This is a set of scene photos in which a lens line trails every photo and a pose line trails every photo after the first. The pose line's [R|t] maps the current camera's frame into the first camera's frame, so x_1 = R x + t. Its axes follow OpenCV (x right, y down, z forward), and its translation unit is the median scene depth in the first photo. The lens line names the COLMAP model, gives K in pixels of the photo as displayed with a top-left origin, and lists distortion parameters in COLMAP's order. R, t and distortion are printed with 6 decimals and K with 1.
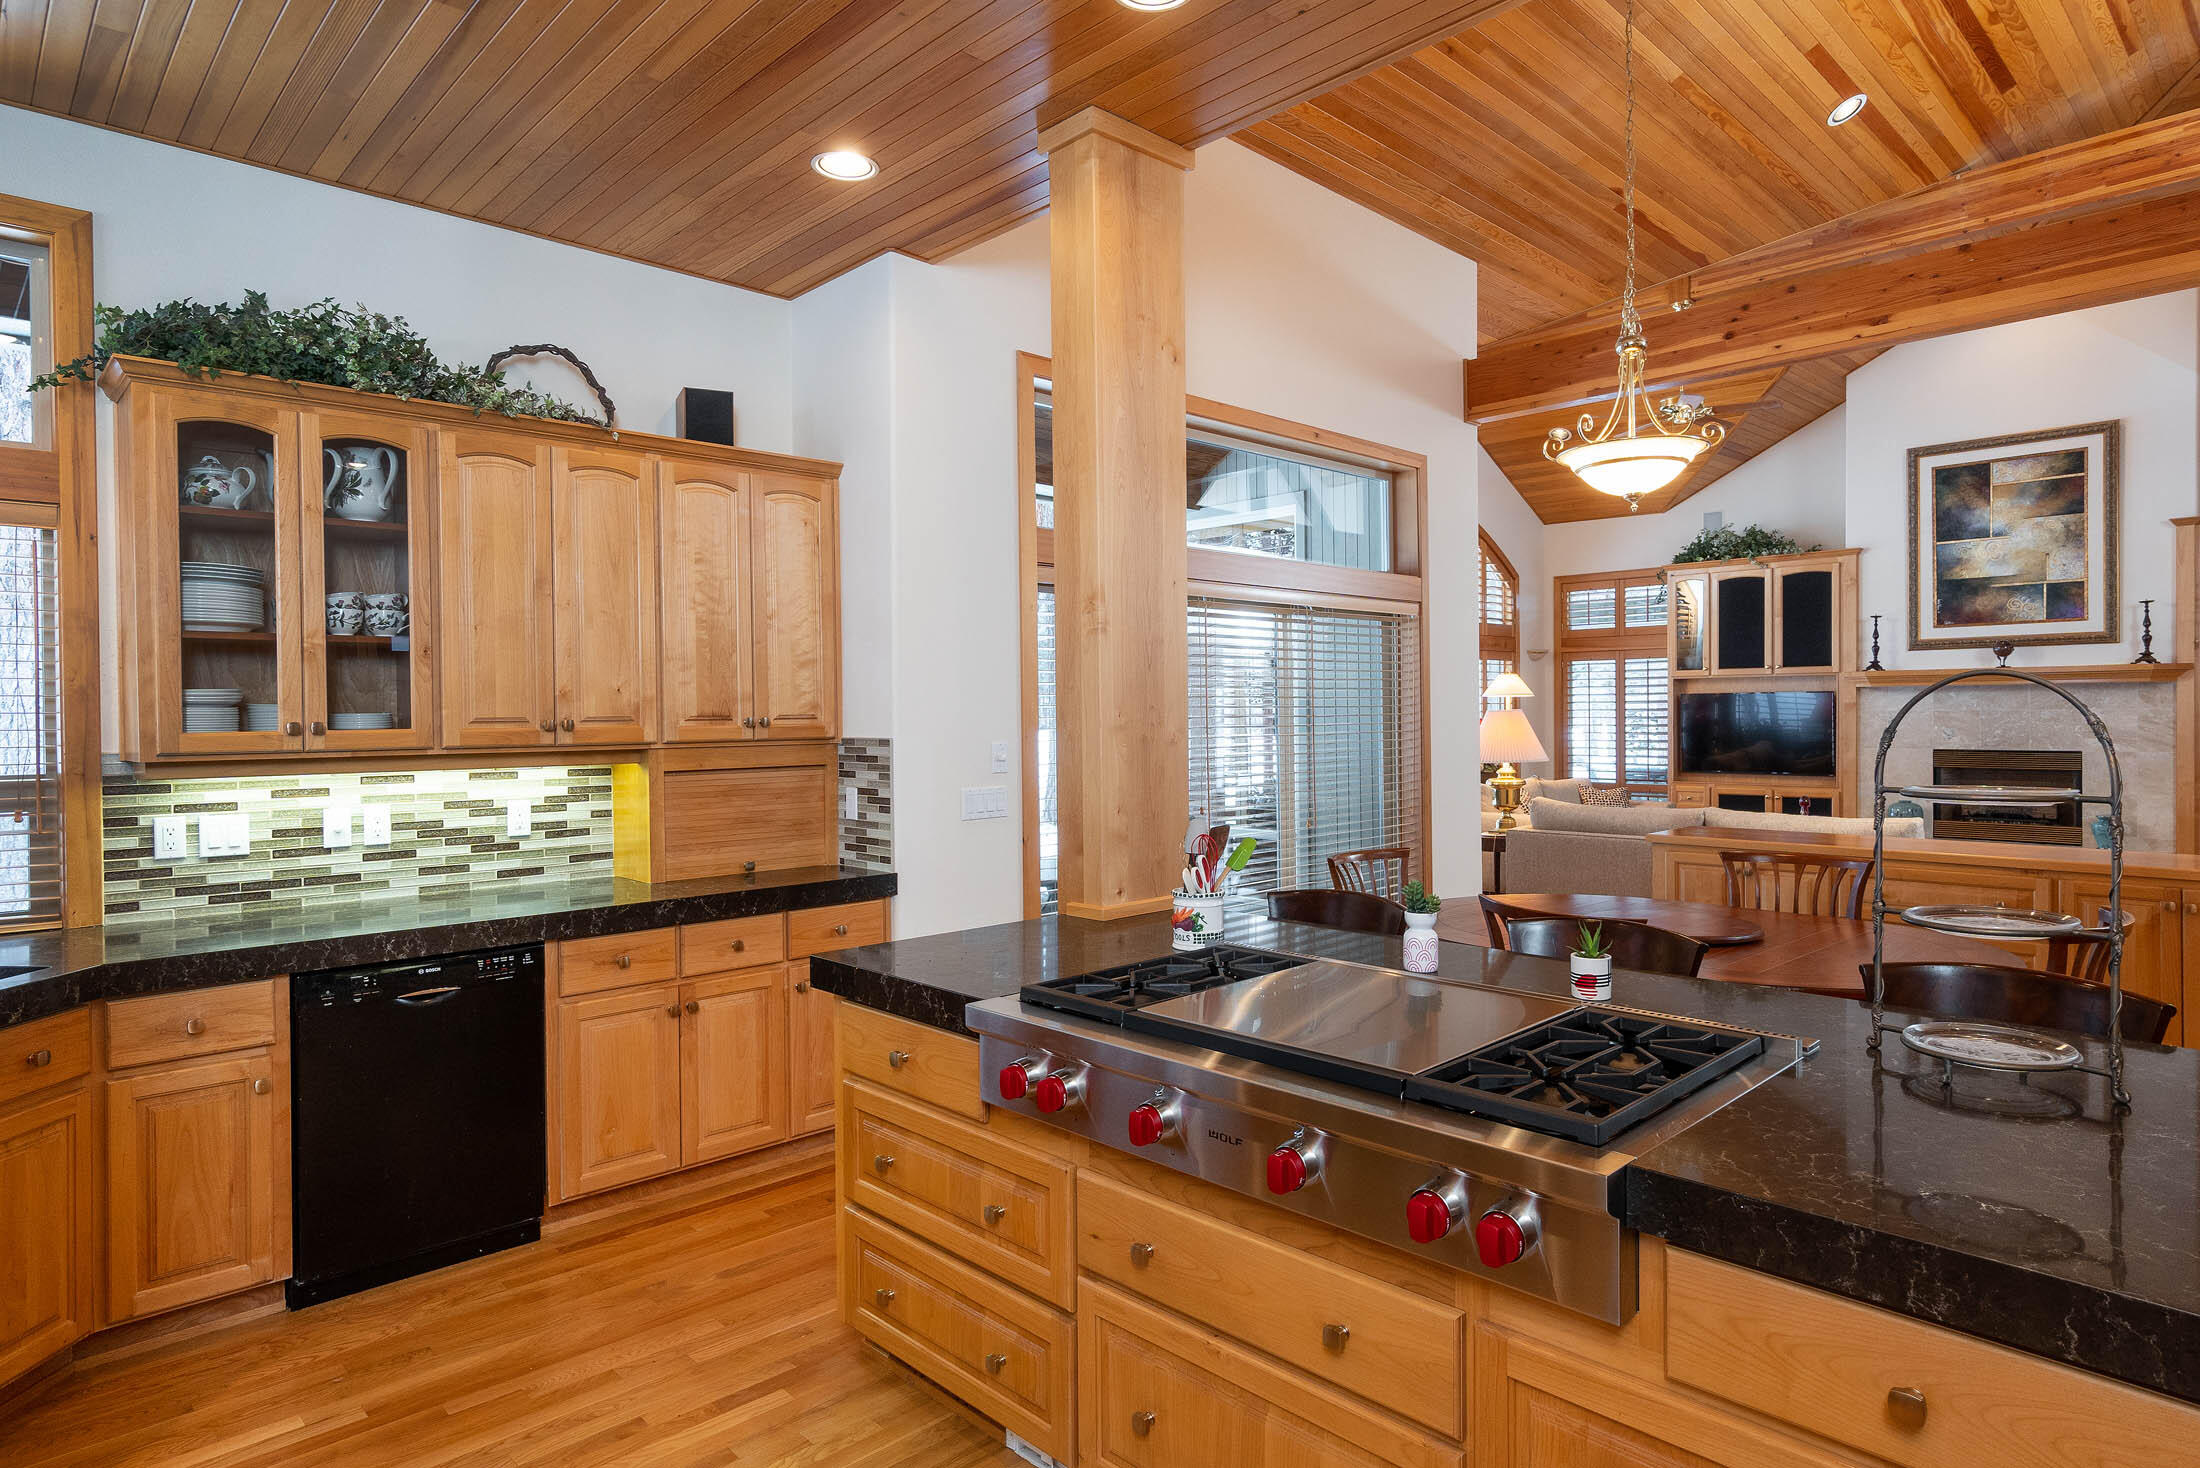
lens RADIAL K [[1227.2, 0, 1107.2], [0, 1227.2, 714.5], [0, 0, 1]] dist [-0.005090, -0.000601]
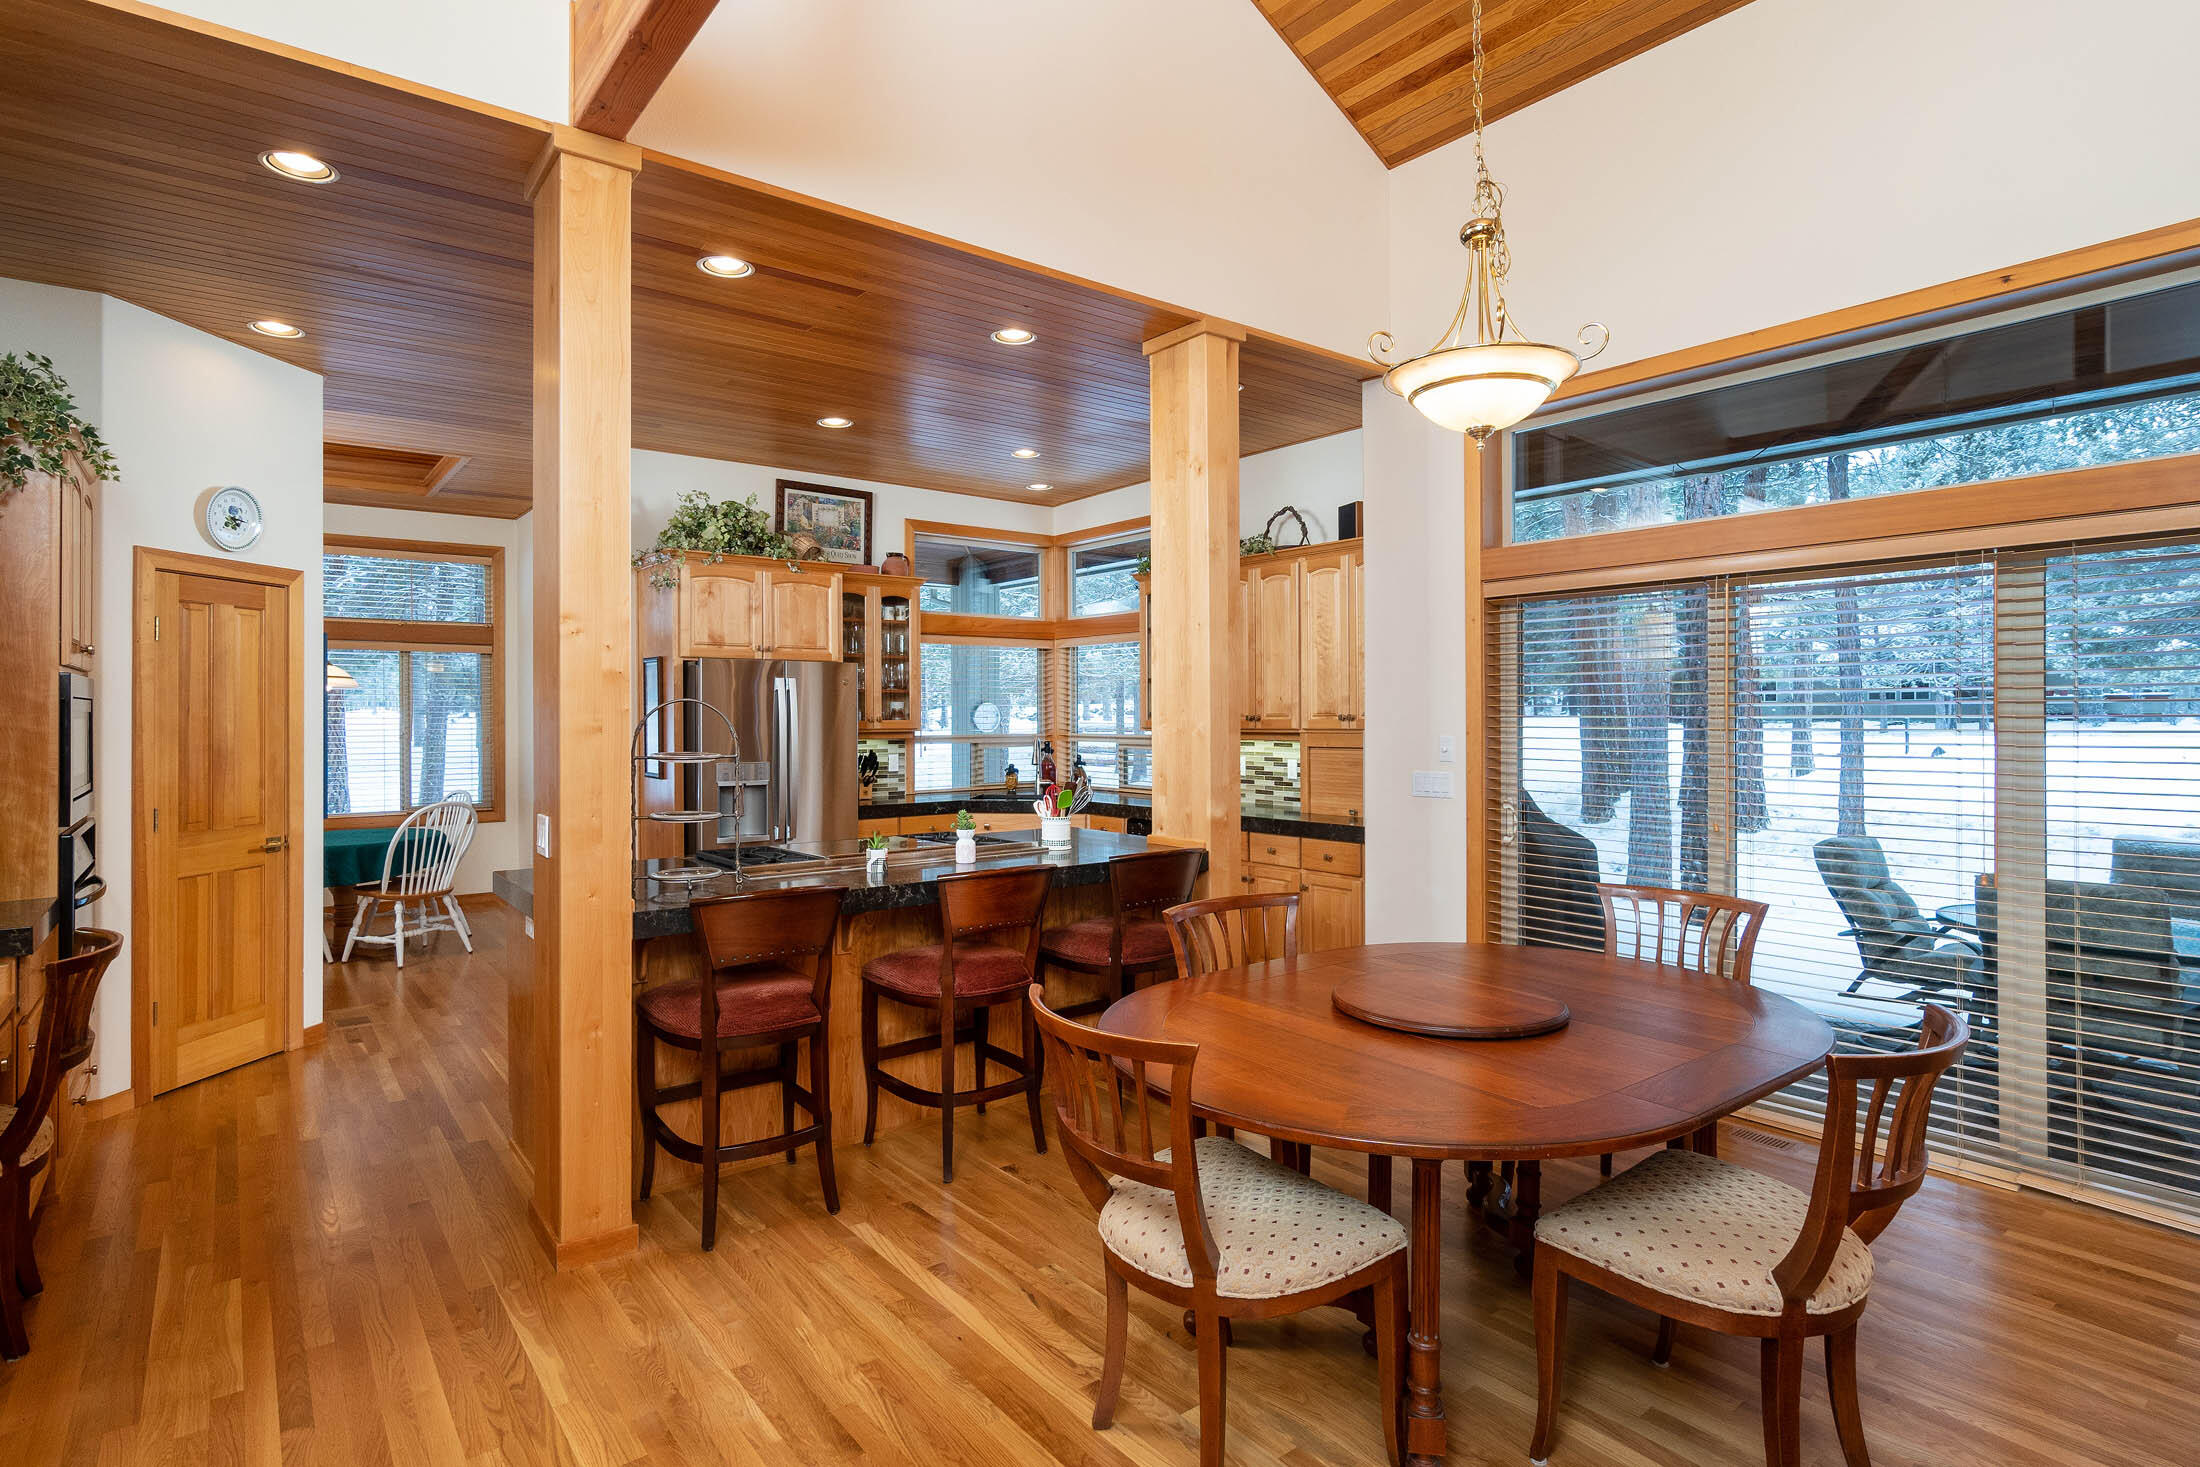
lens RADIAL K [[1110.0, 0, 1102.9], [0, 1110.0, 721.0], [0, 0, 1]] dist [-0.013387, 0.001105]
pose [[-0.119072, 0.011492, -0.992819, 1.076794], [0.000723, 0.999934, 0.011488, -0.005884], [0.992885, 0.000650, -0.119072, 0.830397]]
